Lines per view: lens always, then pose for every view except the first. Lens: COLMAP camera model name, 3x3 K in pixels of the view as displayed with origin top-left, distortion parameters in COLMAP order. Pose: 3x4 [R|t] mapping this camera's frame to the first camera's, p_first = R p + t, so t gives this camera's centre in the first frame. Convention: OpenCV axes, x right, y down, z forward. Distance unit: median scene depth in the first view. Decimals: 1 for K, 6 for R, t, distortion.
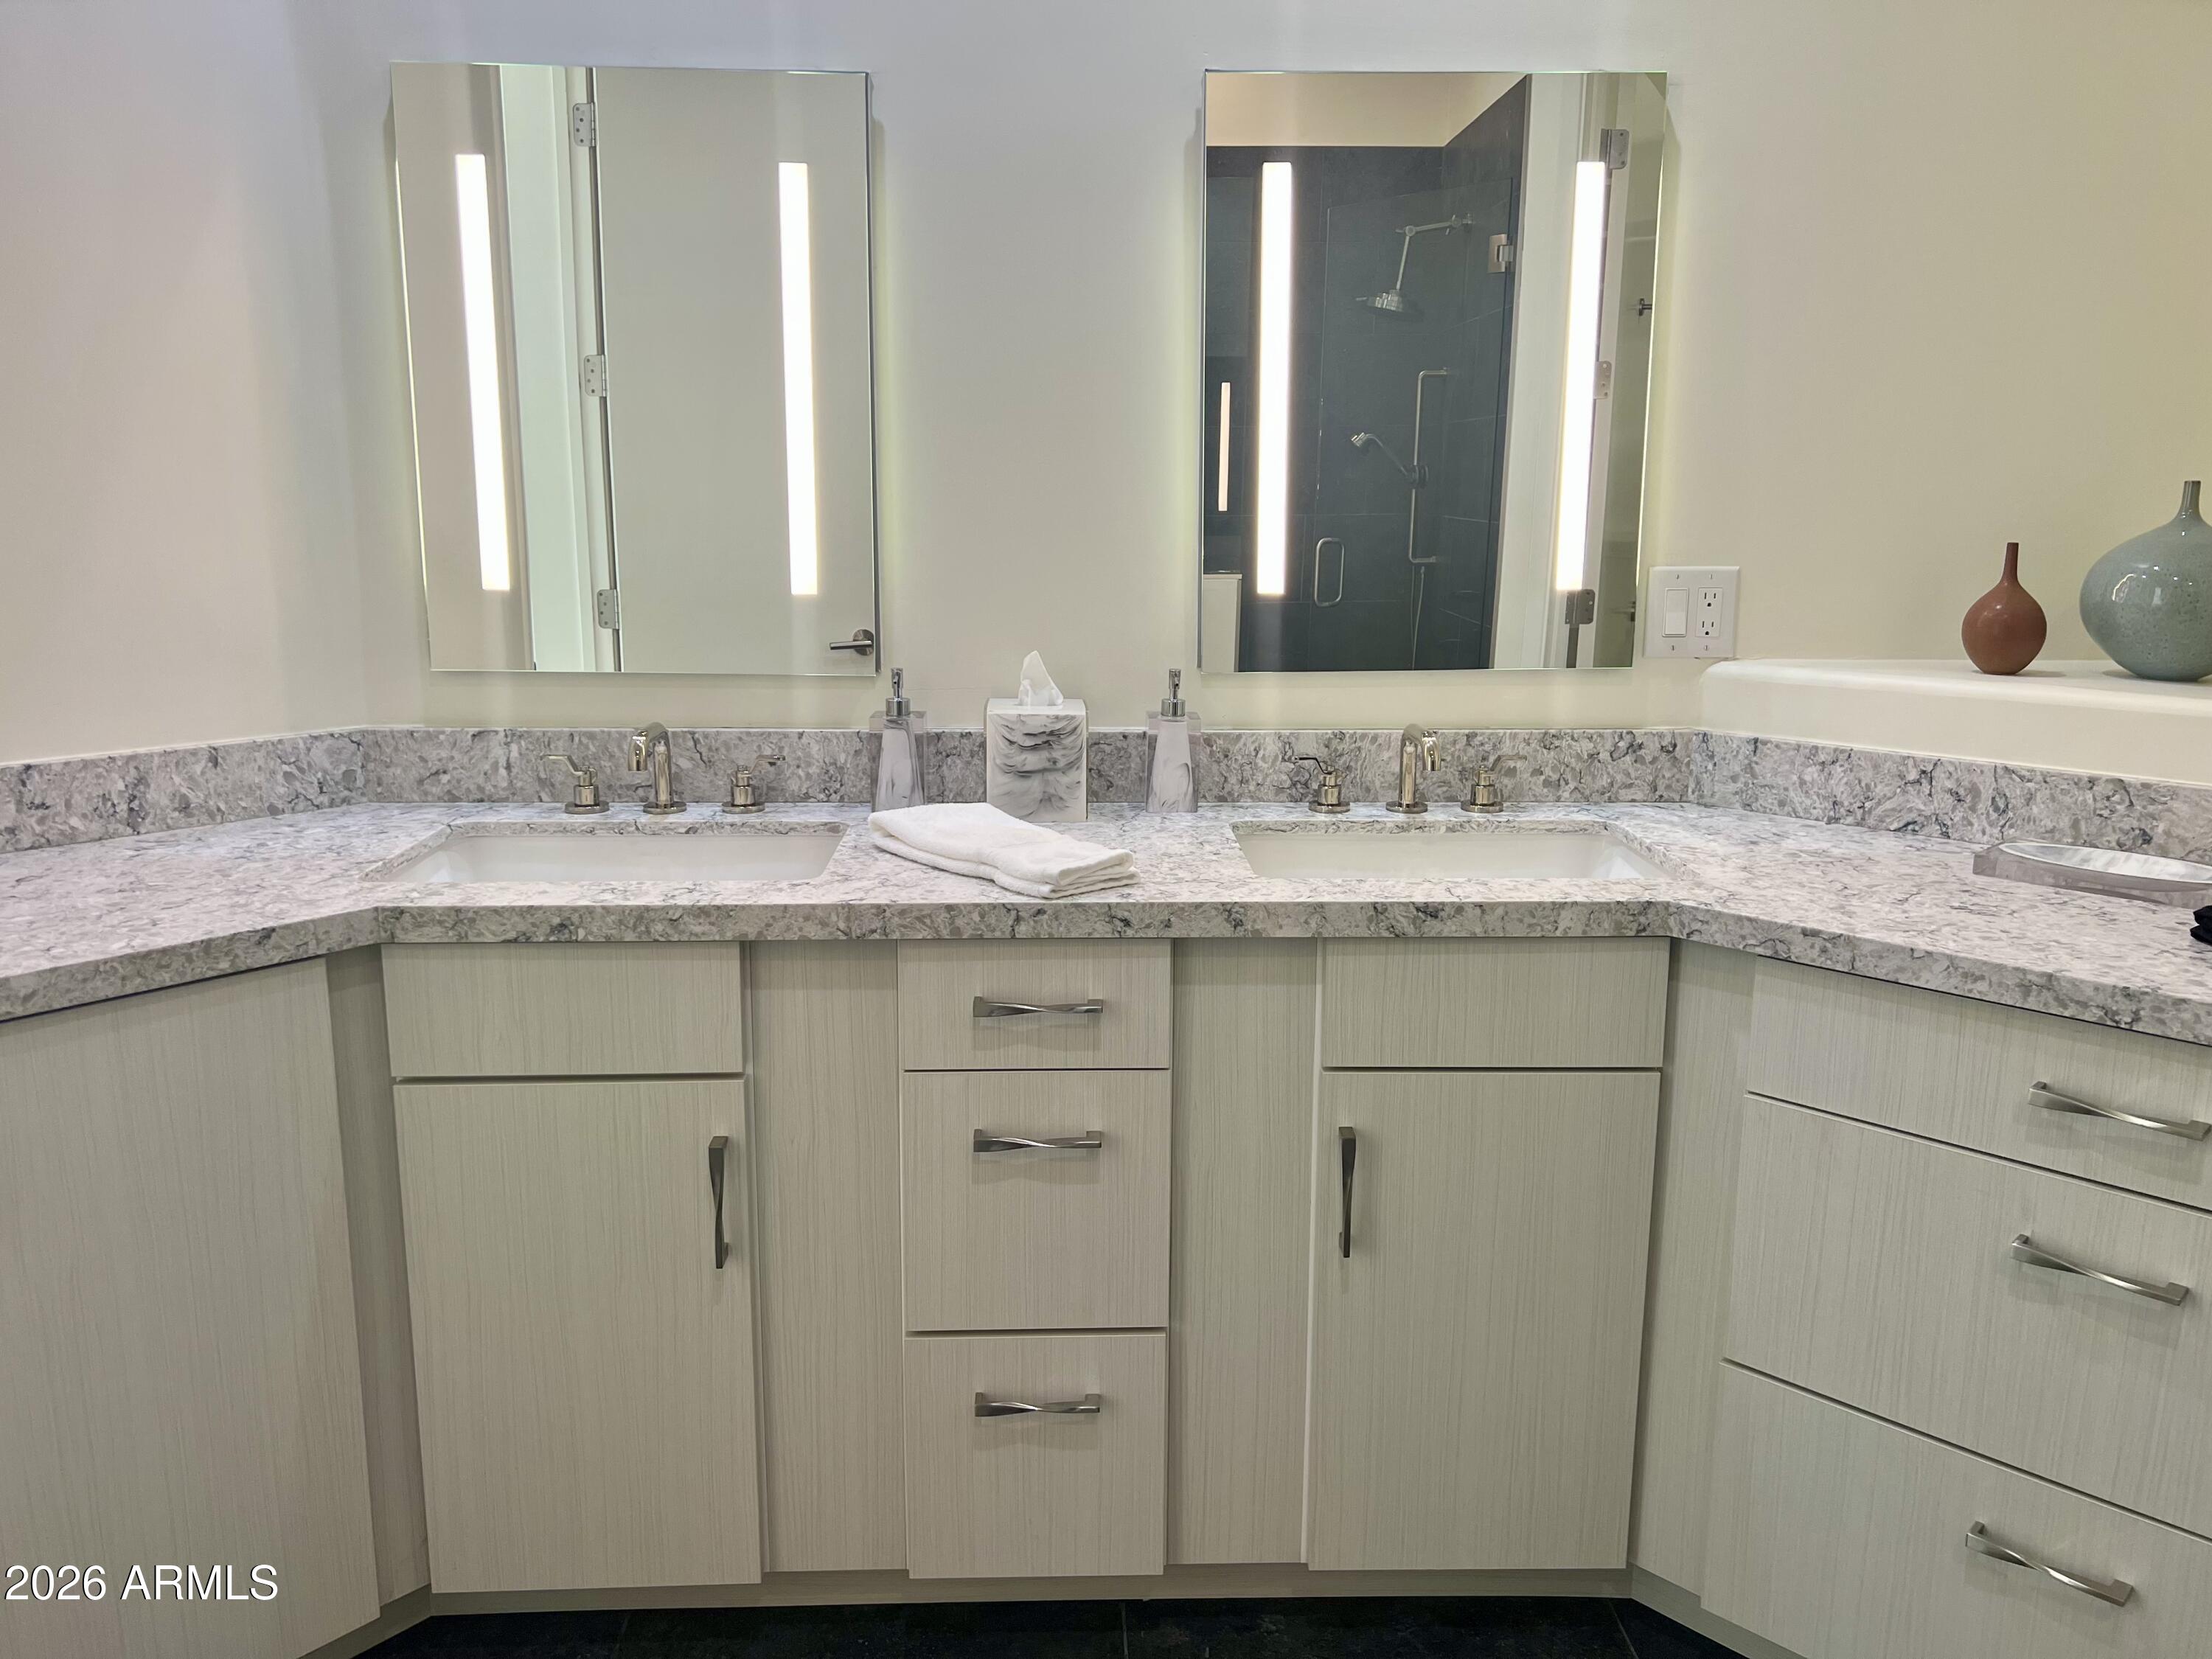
lens RADIAL K [[1659.5, 0, 1116.2], [0, 1659.5, 812.5], [0, 0, 1]] dist [0.107114, -0.166649]
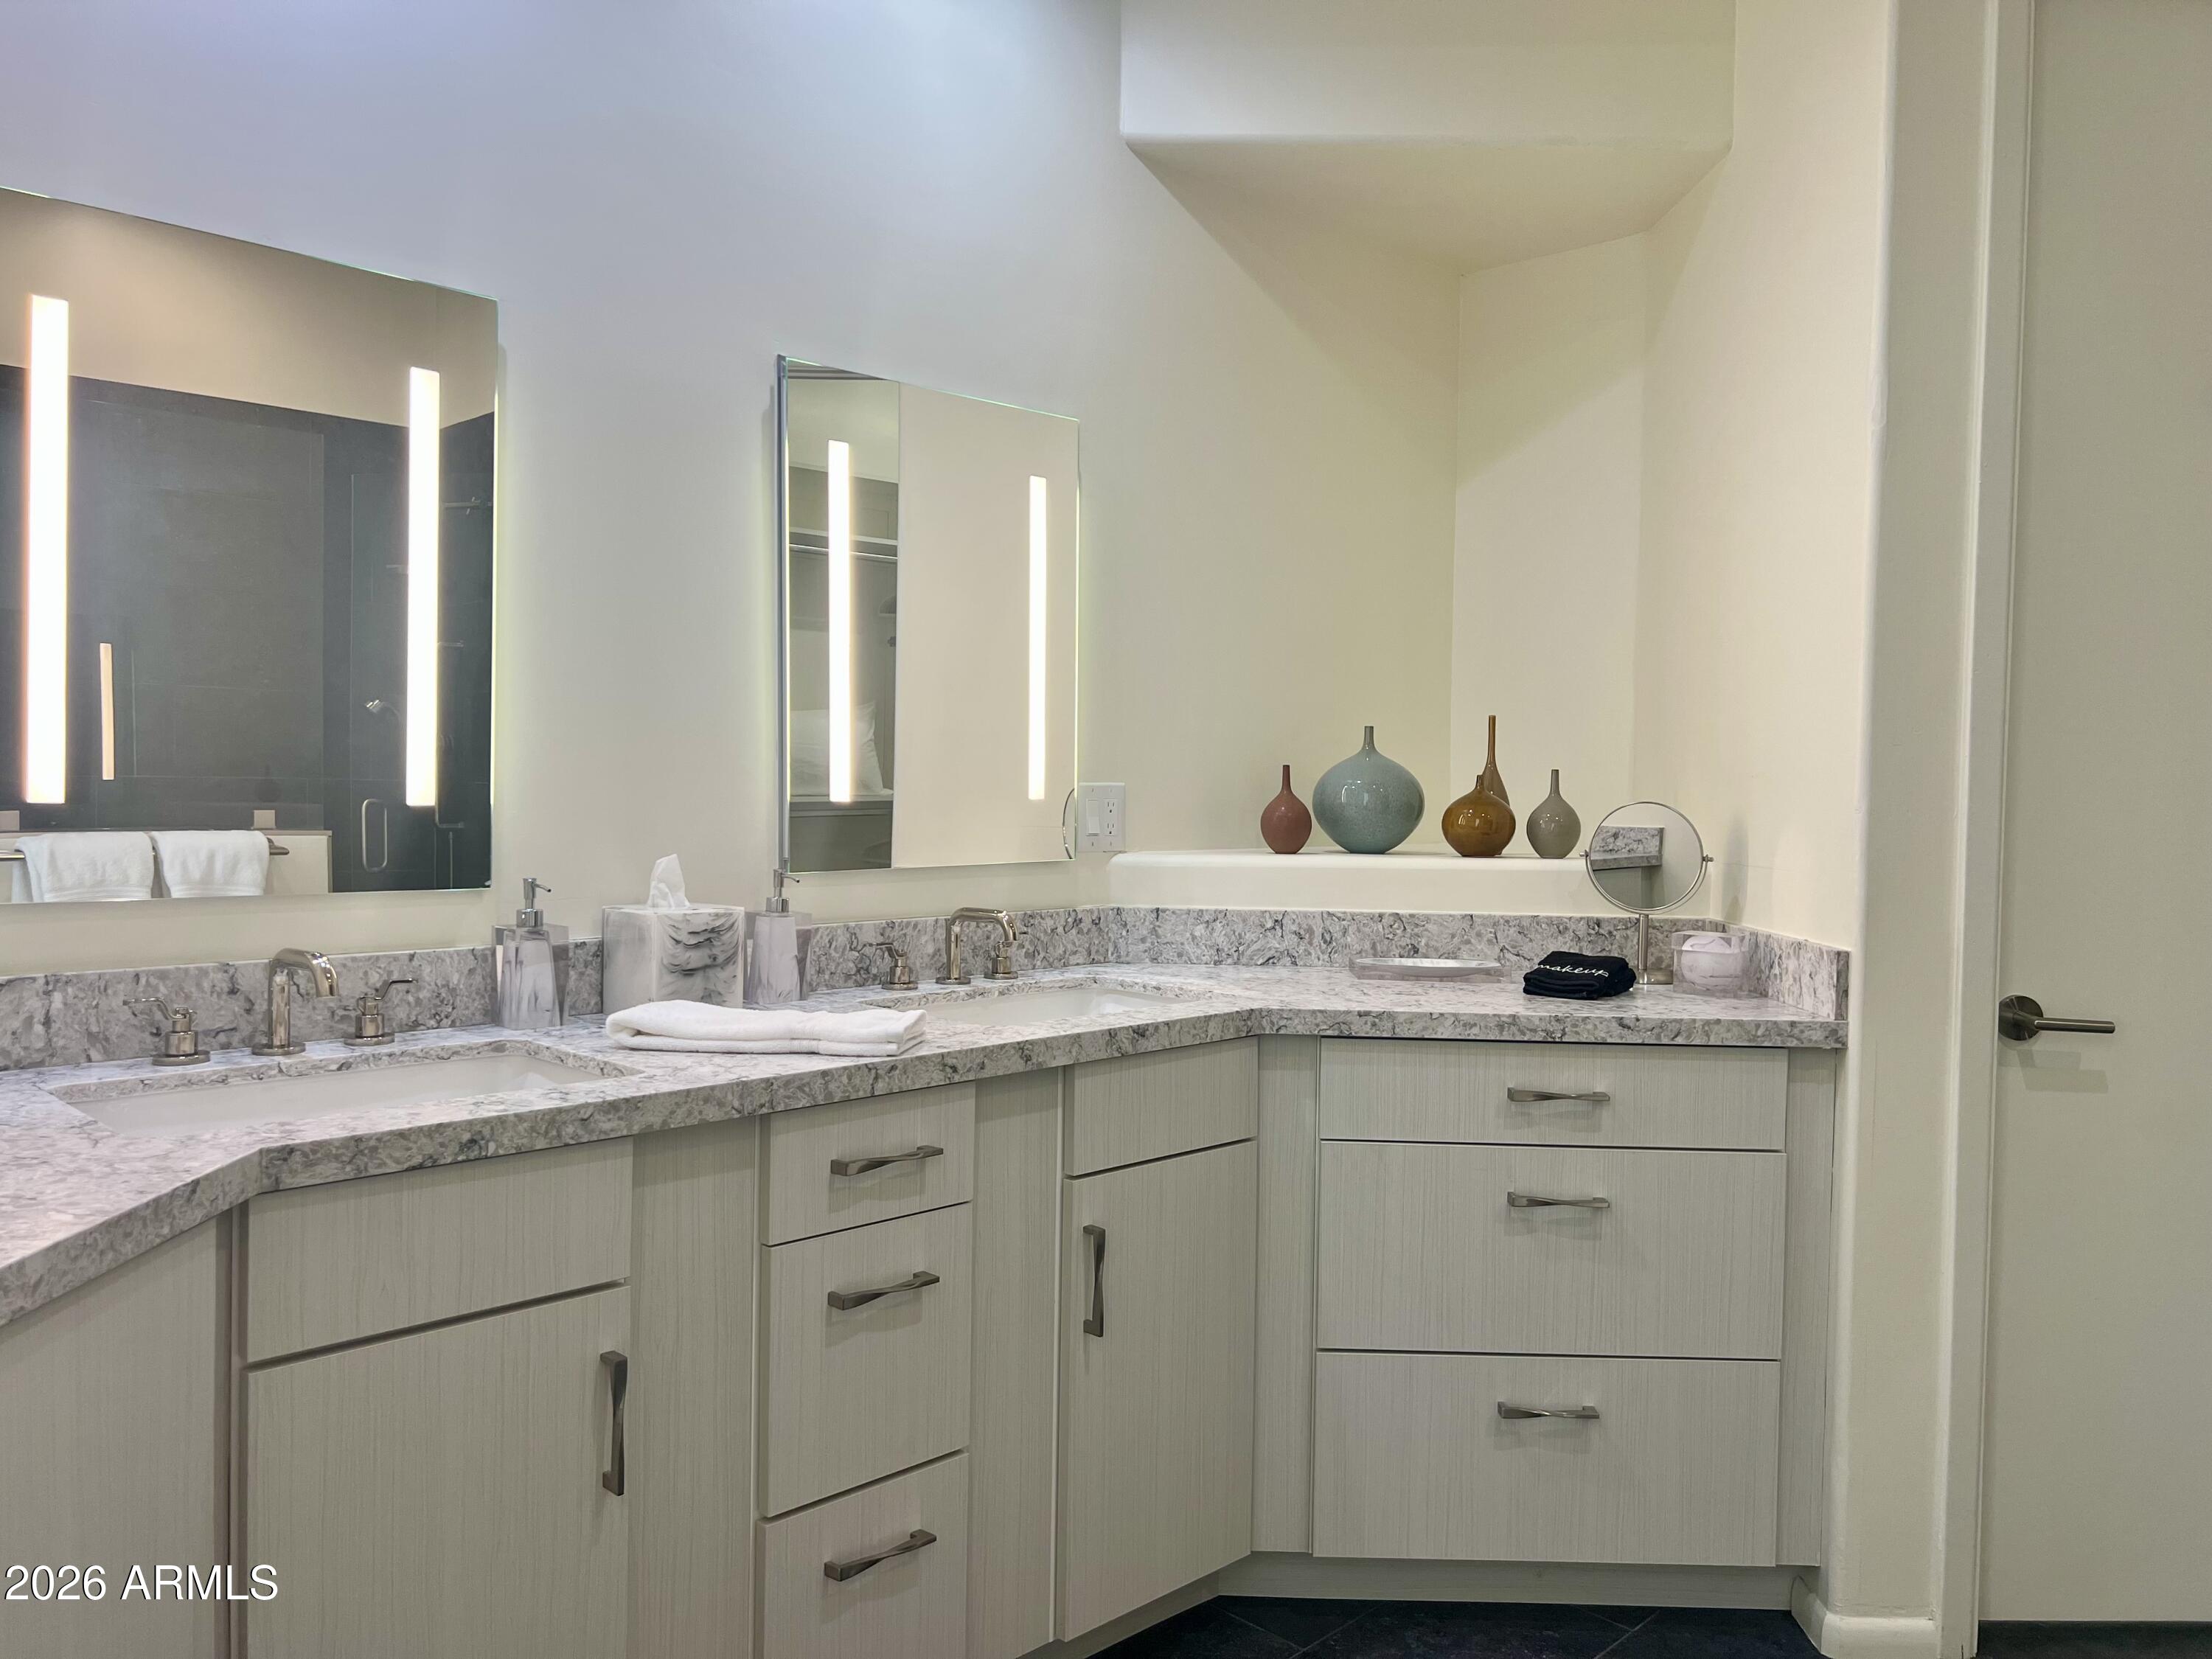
lens RADIAL K [[1659.5, 0, 1116.2], [0, 1659.5, 812.5], [0, 0, 1]] dist [0.107114, -0.166649]
pose [[0.733032, -0.009869, 0.680123, -0.618001], [0.122650, 0.985423, -0.117892, 0.037162], [-0.669045, 0.169836, 0.723557, 0.061830]]
